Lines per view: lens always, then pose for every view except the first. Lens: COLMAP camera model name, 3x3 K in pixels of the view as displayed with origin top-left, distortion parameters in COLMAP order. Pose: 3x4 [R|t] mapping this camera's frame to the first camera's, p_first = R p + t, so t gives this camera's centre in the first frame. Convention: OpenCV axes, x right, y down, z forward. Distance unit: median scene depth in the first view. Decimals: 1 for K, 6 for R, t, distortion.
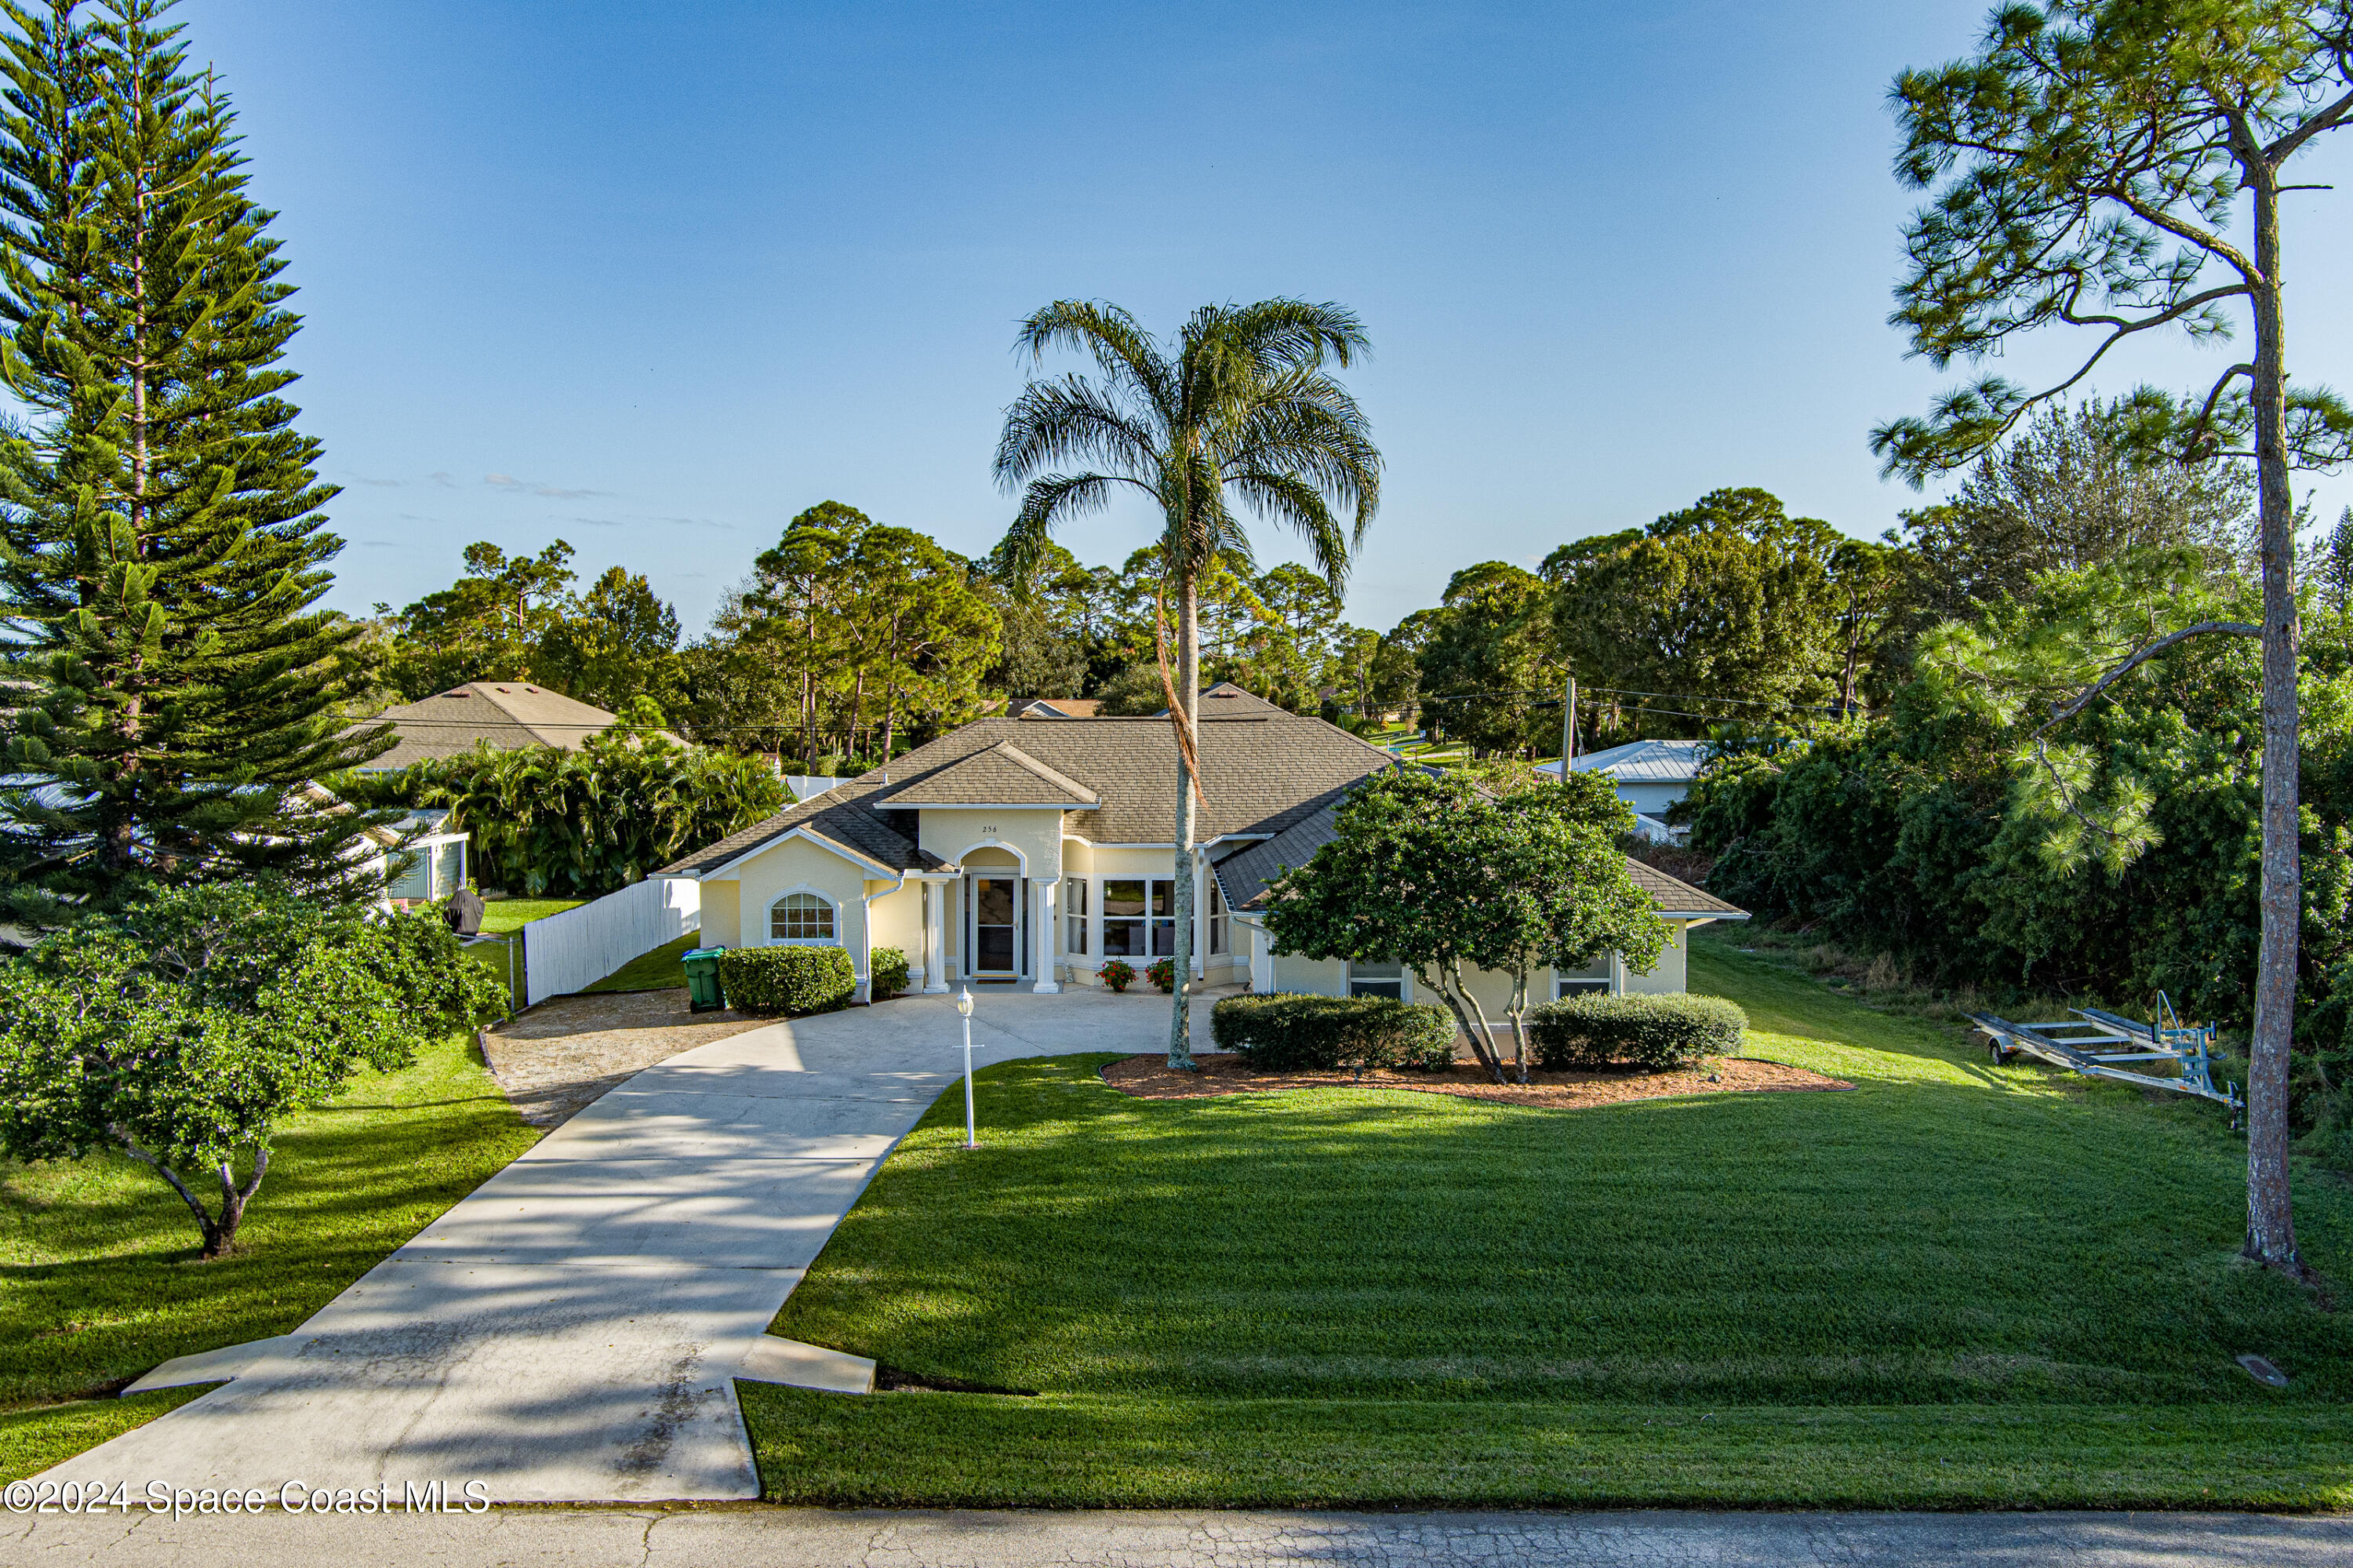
lens RADIAL K [[1891.1, 0, 1164.9], [0, 1891.1, 778.6], [0, 0, 1]] dist [-0.009728, 0.032497]
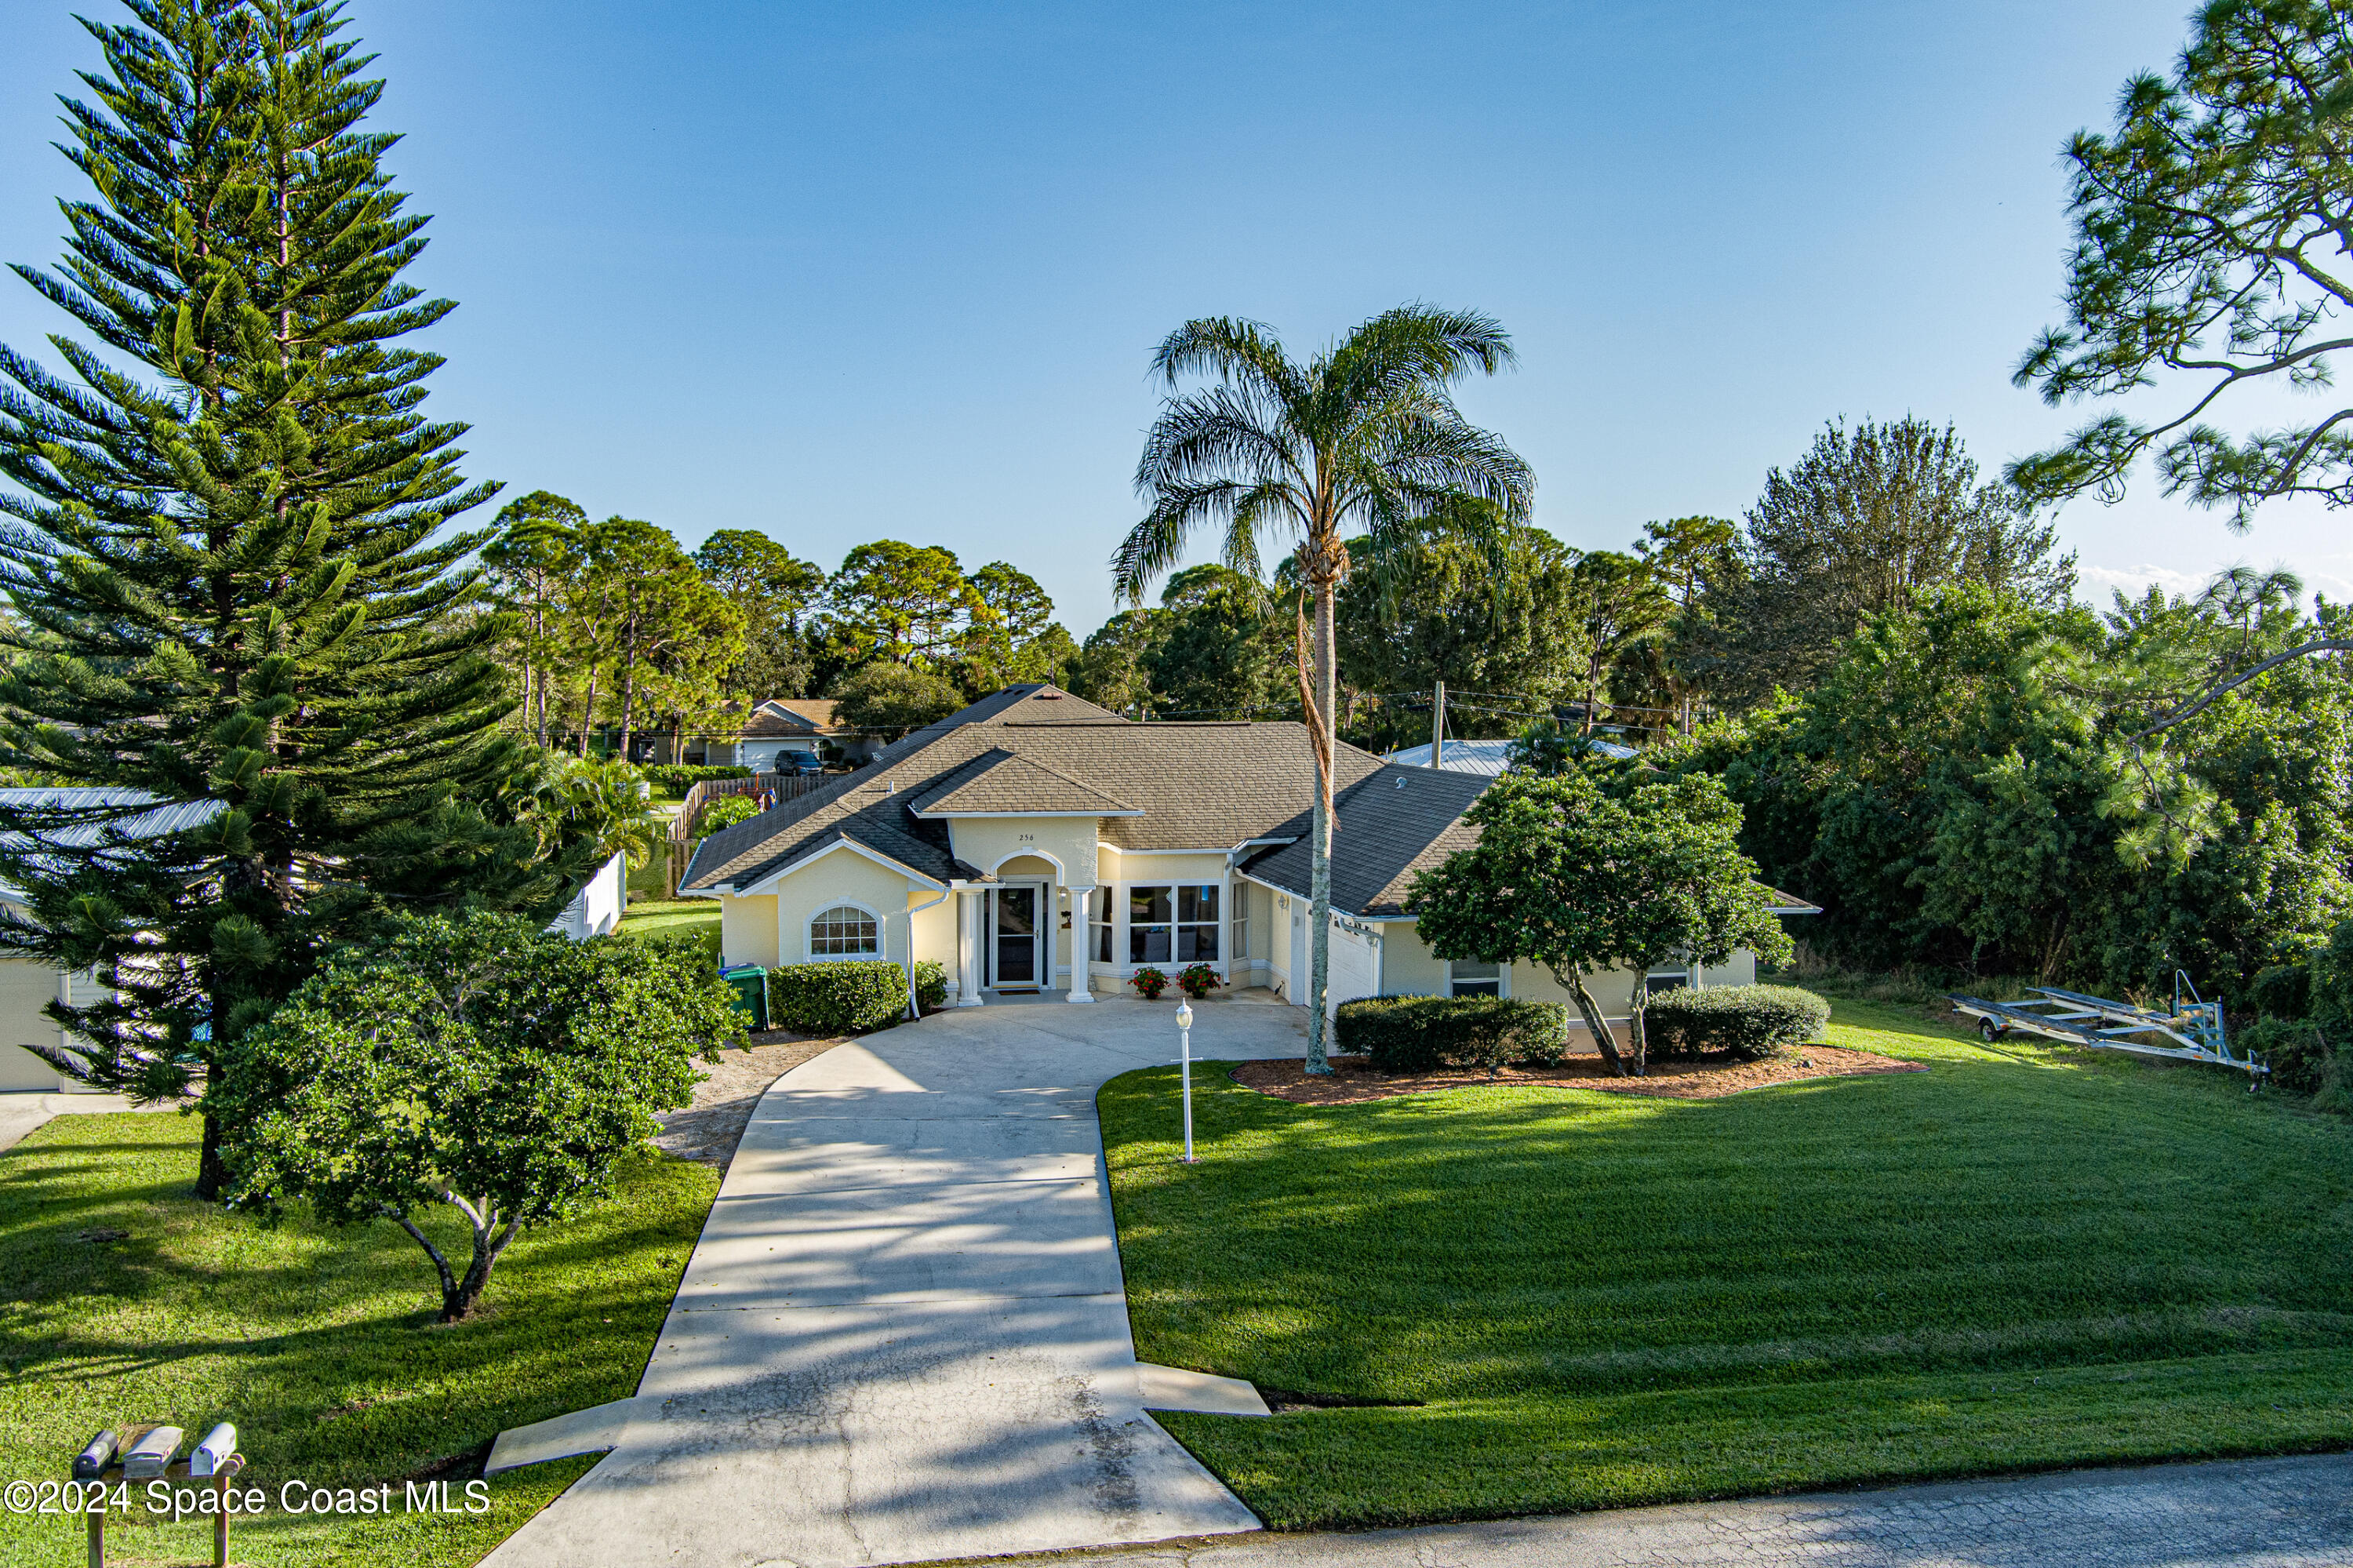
lens RADIAL K [[1891.1, 0, 1164.9], [0, 1891.1, 778.6], [0, 0, 1]] dist [-0.009728, 0.032497]
pose [[0.981612, -0.007958, 0.190723, -0.280186], [0.007740, 0.999968, 0.001888, -0.006901], [-0.190732, -0.000377, 0.981642, 0.028385]]
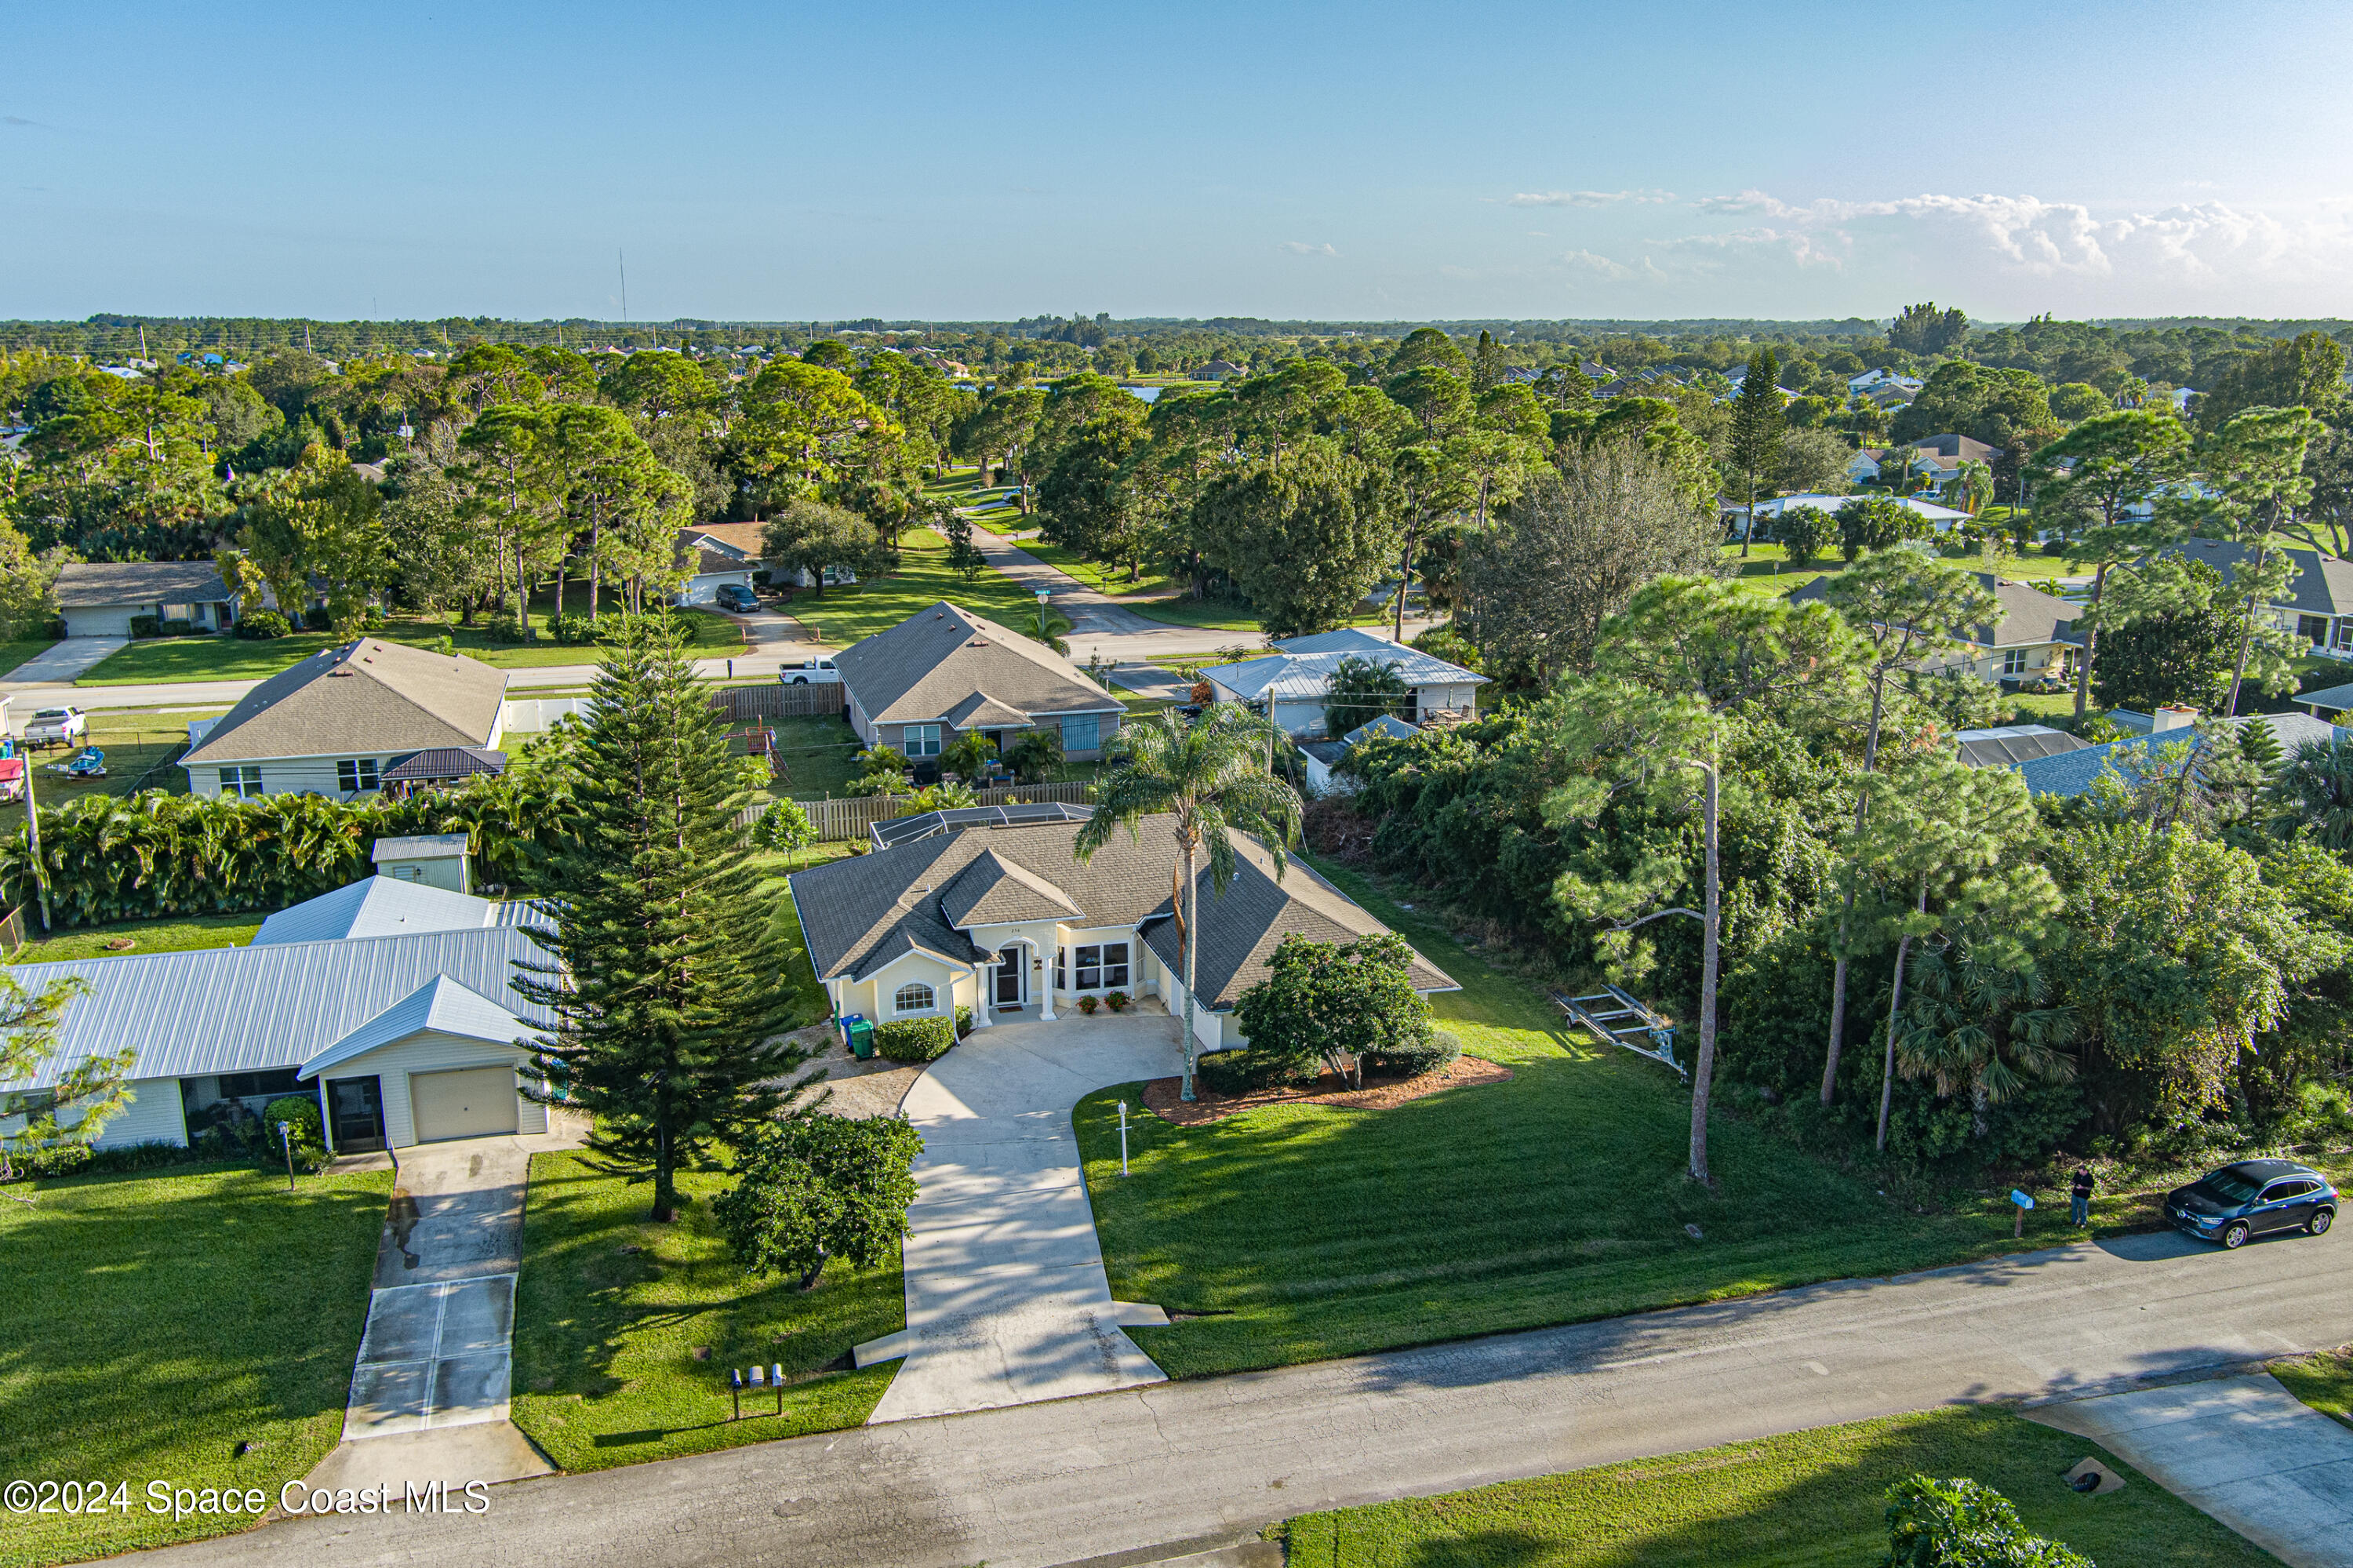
lens RADIAL K [[1891.1, 0, 1164.9], [0, 1891.1, 778.6], [0, 0, 1]] dist [-0.009728, 0.032497]
pose [[0.965544, -0.063508, 0.252373, -0.506218], [0.015300, 0.981941, 0.188565, -0.559055], [-0.259791, -0.178207, 0.949079, -0.795414]]
